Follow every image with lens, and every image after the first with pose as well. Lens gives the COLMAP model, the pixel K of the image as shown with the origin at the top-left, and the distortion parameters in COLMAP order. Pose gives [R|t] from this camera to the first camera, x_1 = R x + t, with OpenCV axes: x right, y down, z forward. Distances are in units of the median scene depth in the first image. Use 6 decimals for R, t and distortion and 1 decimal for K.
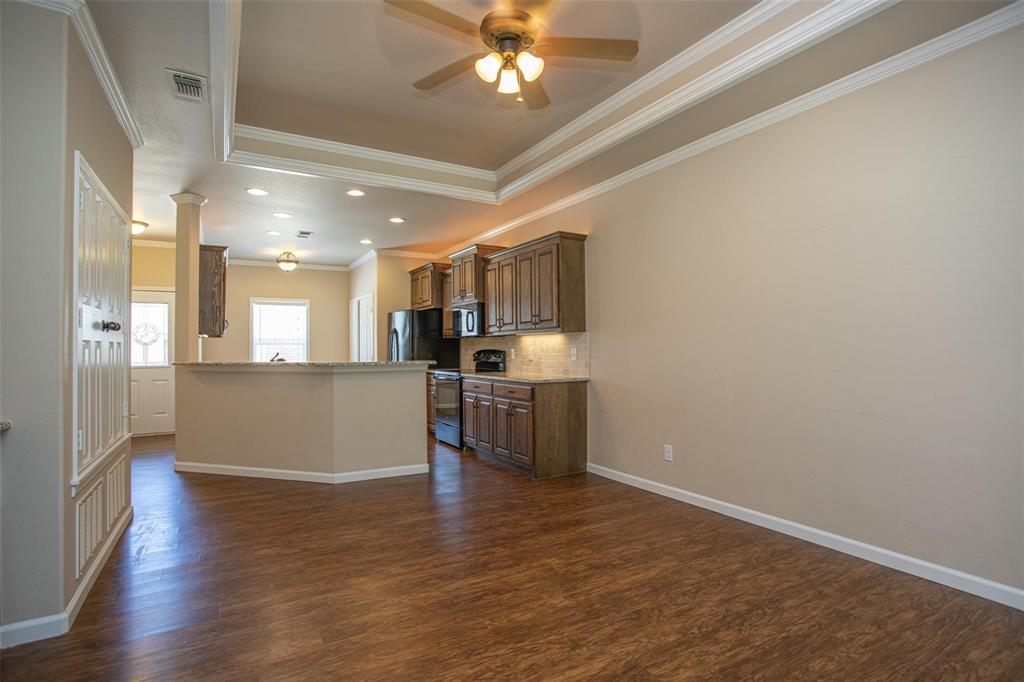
lens RADIAL K [[509.1, 0, 513.1], [0, 509.1, 341.9], [0, 0, 1]] dist [-0.006873, -0.000853]
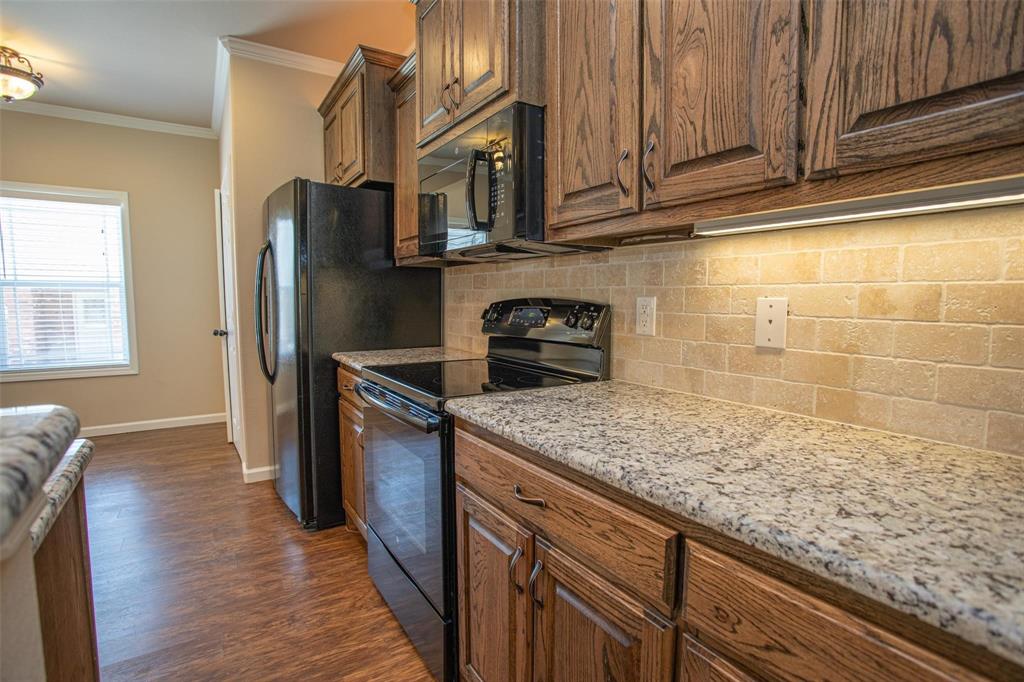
lens RADIAL K [[509.1, 0, 511.9], [0, 509.1, 336.8], [0, 0, 1]] dist [-0.006873, -0.000853]
pose [[0.999377, 0.005975, 0.034770, -0.069904], [-0.009048, 0.995999, 0.088905, 0.010307], [-0.034100, -0.089165, 0.995433, 0.661135]]
